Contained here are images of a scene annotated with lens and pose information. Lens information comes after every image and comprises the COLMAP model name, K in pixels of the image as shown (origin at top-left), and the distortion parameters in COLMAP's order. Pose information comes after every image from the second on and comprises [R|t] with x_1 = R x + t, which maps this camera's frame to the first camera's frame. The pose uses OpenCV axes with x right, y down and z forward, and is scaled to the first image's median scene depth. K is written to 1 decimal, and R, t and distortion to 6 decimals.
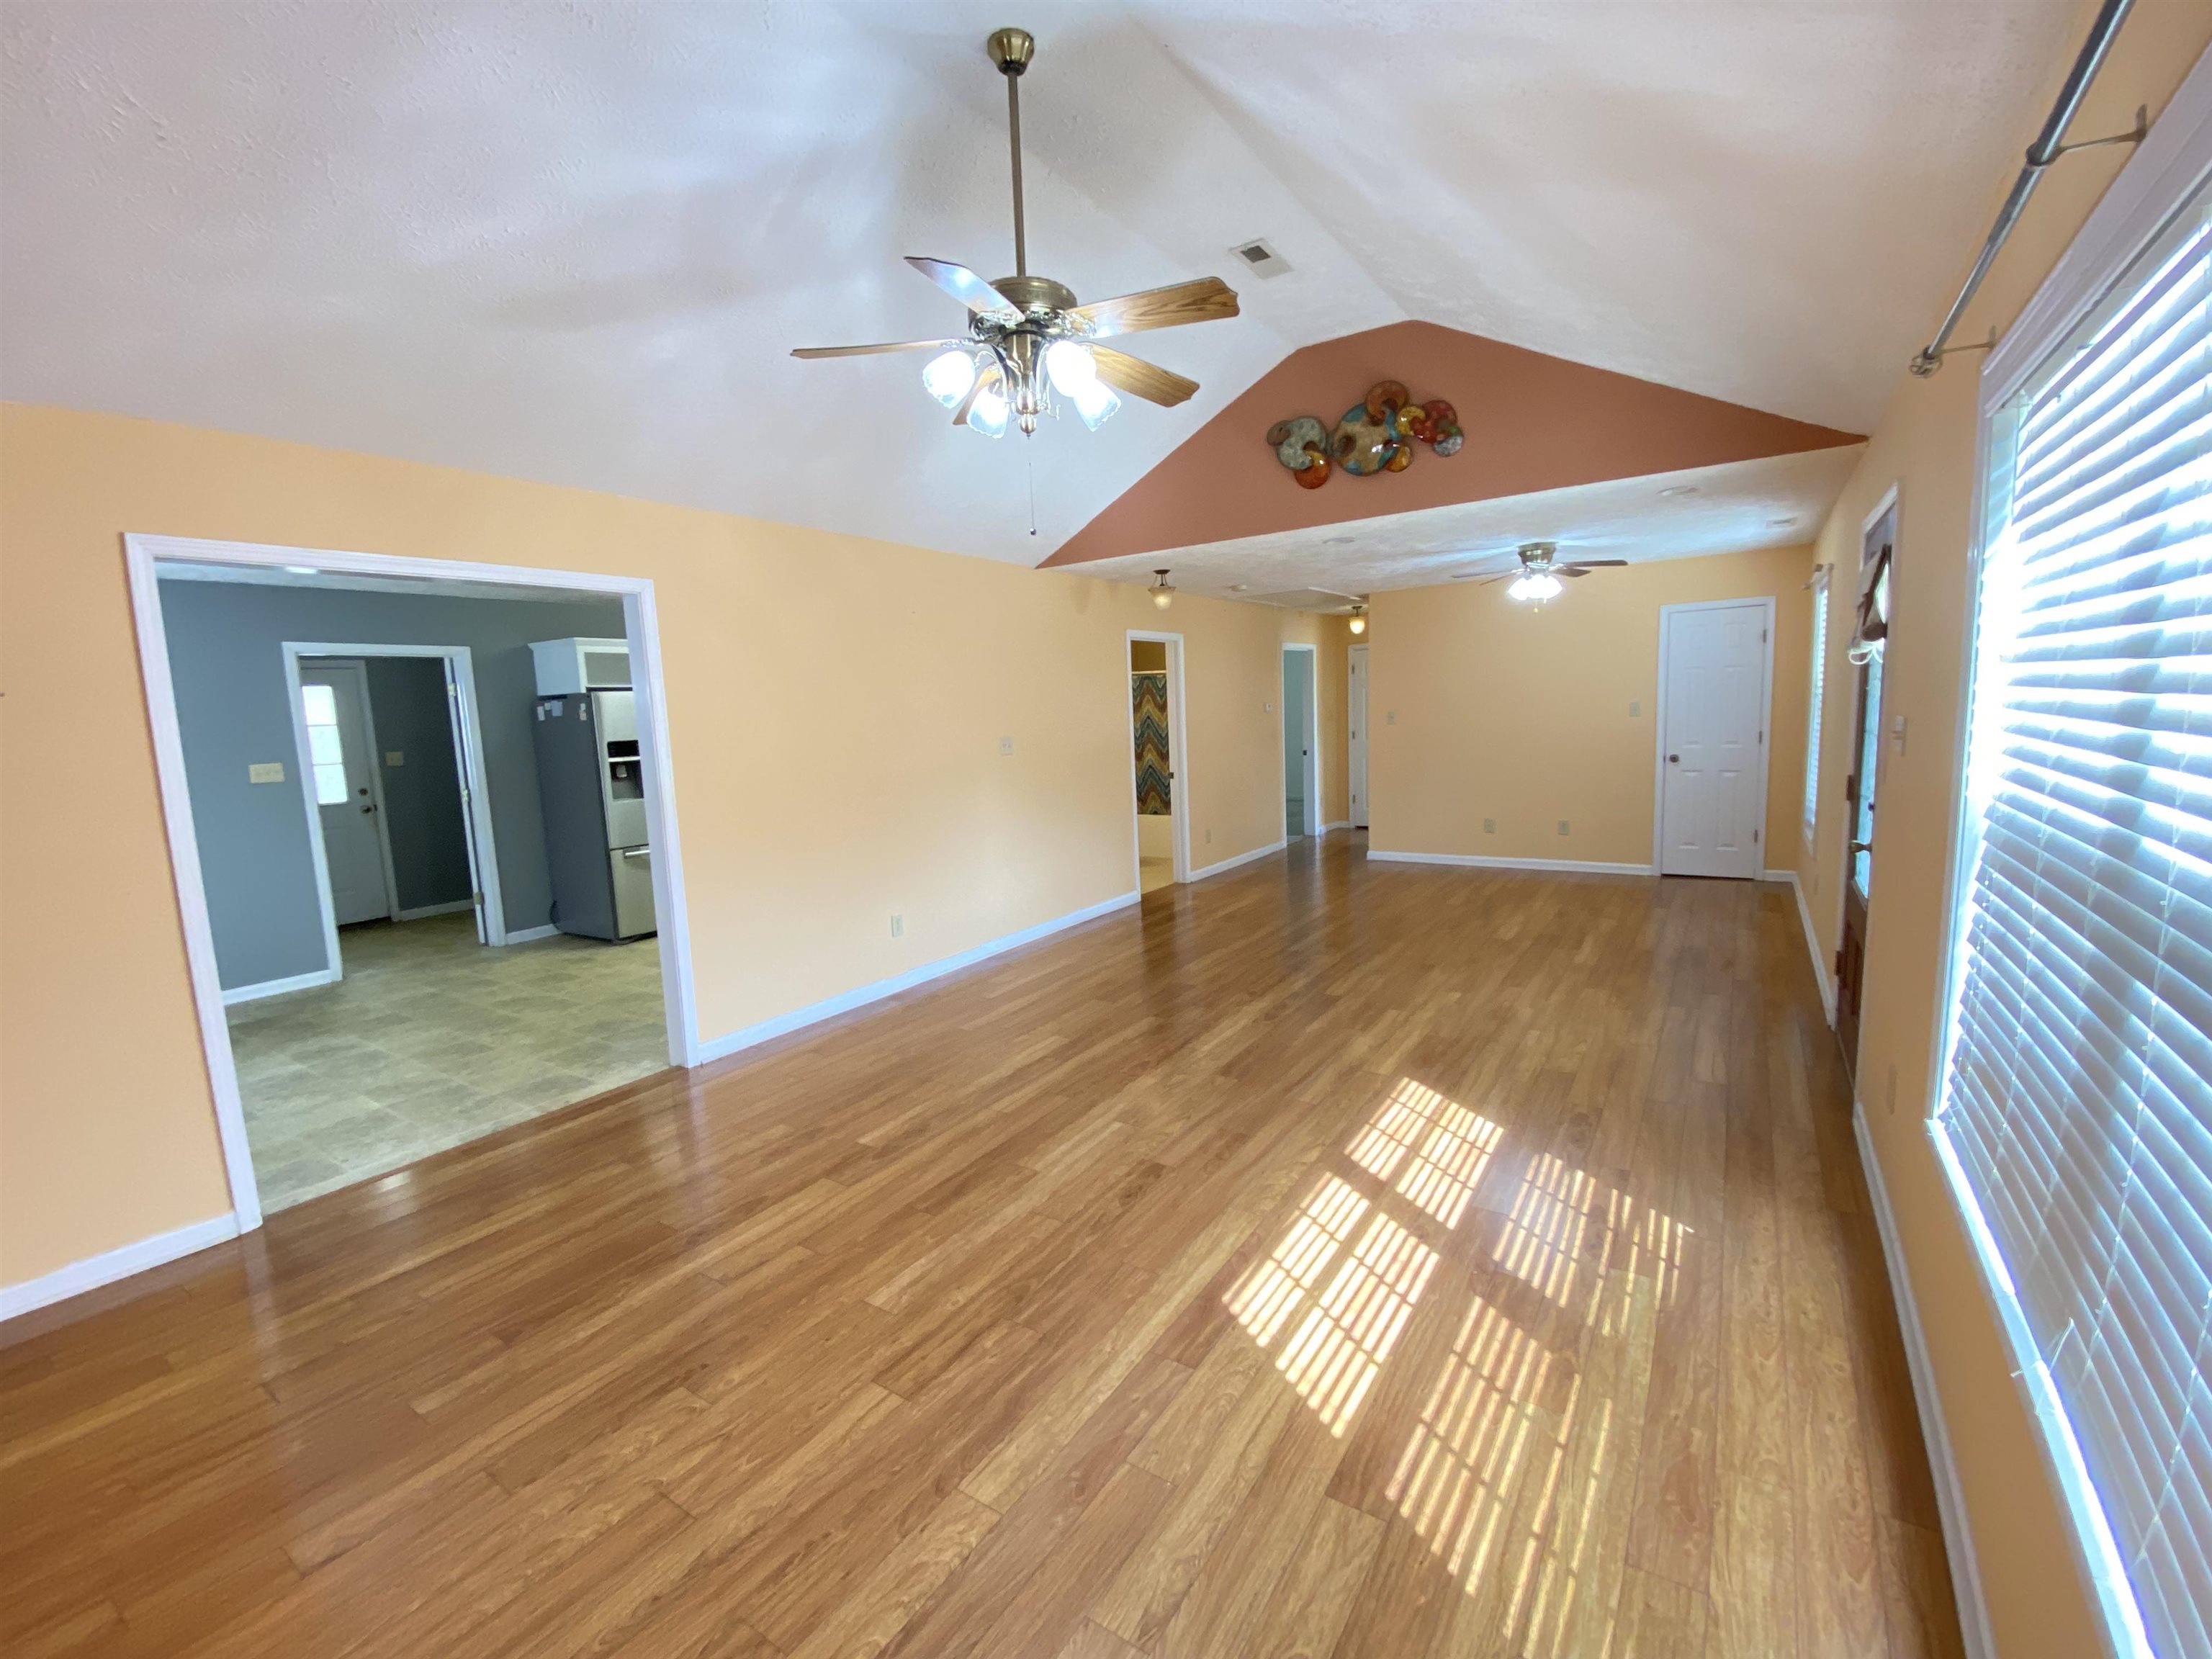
lens RADIAL K [[946.5, 0, 1096.4], [0, 946.5, 827.3], [0, 0, 1]] dist [0.035568, -0.029396]
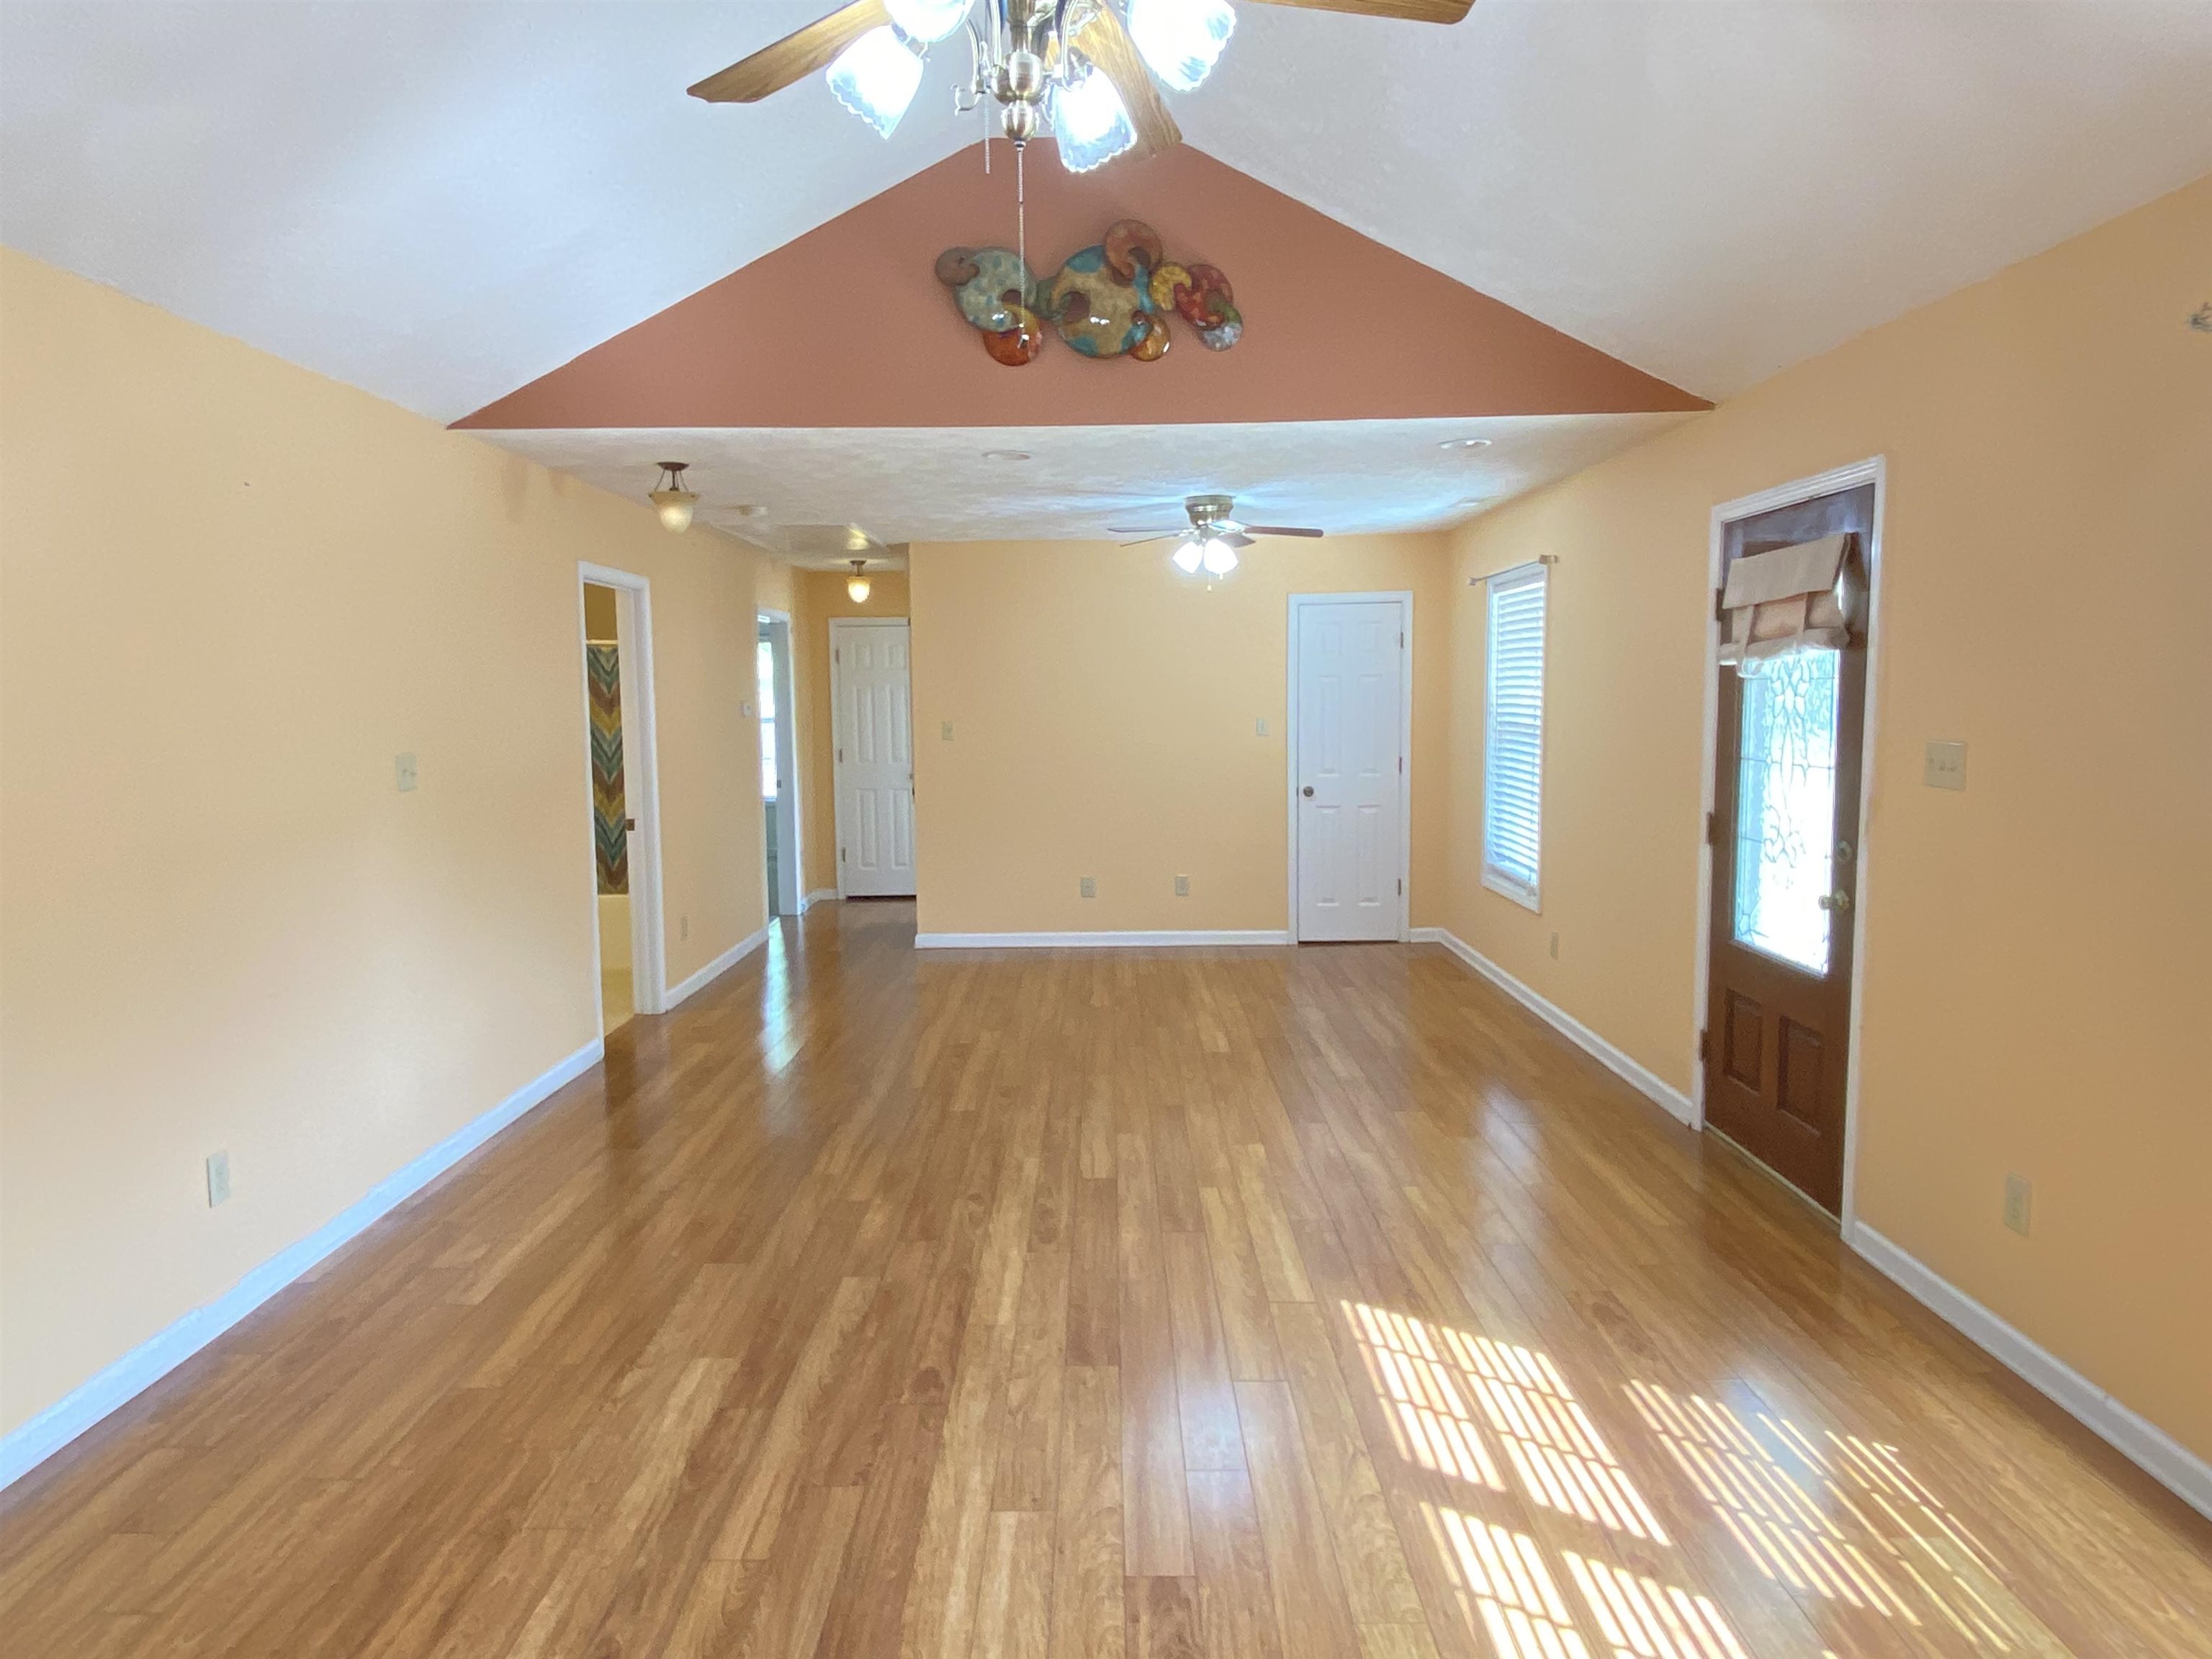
lens RADIAL K [[1407.7, 0, 1111.1], [0, 1407.7, 814.9], [0, 0, 1]] dist [0.087910, -0.102504]
pose [[0.828535, -0.015031, 0.559735, -0.252129], [0.044614, 0.998234, -0.039233, -0.022701], [-0.558157, 0.057478, 0.827742, 0.217007]]
